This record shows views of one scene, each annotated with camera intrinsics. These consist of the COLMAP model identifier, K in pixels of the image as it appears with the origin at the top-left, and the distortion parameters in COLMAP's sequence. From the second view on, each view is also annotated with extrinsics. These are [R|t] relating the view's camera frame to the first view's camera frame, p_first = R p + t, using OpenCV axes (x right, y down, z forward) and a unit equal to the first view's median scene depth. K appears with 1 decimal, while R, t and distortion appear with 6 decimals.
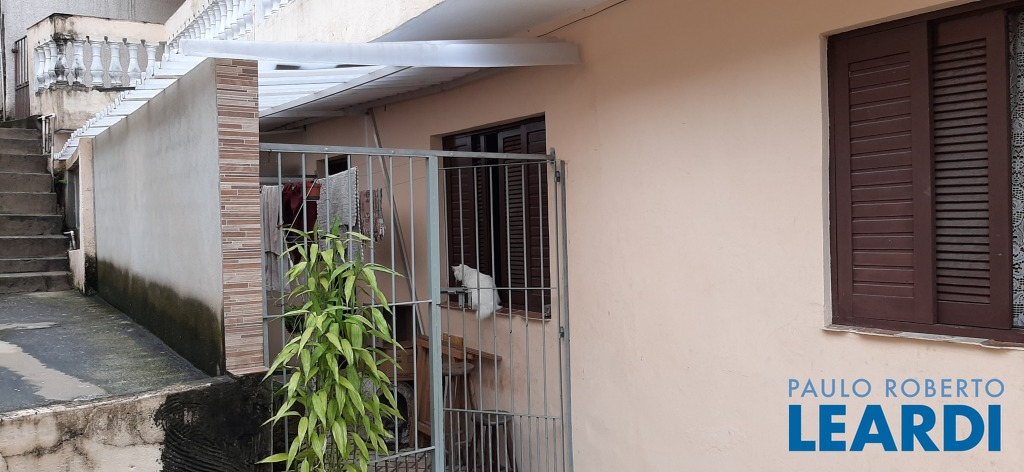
lens RADIAL K [[789.2, 0, 512.6], [0, 789.2, 219.9], [0, 0, 1]] dist [0.106547, -0.198871]
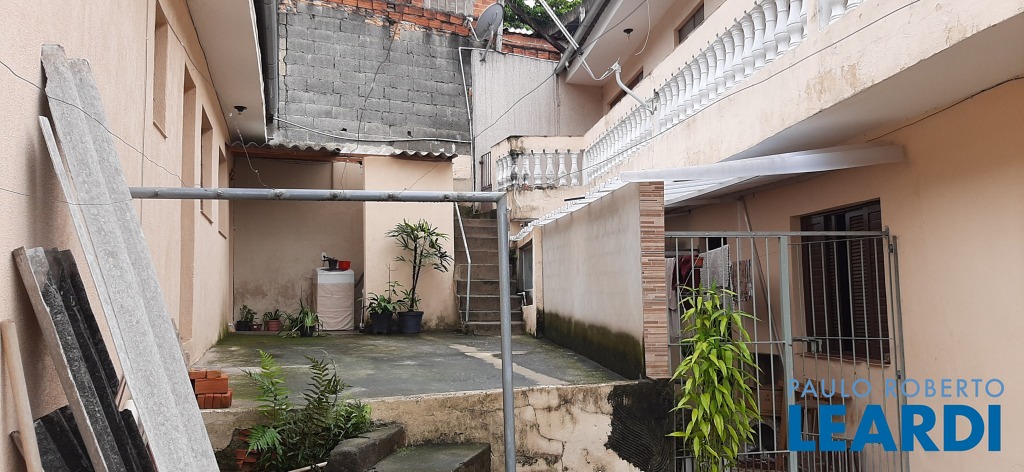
lens RADIAL K [[776.2, 0, 528.9], [0, 776.2, 229.8], [0, 0, 1]] dist [0.069585, -0.192190]
pose [[0.898893, -0.026720, -0.437352, 0.106166], [-0.006846, 0.997161, -0.074992, 0.015209], [0.438114, 0.070404, 0.896158, -0.464560]]
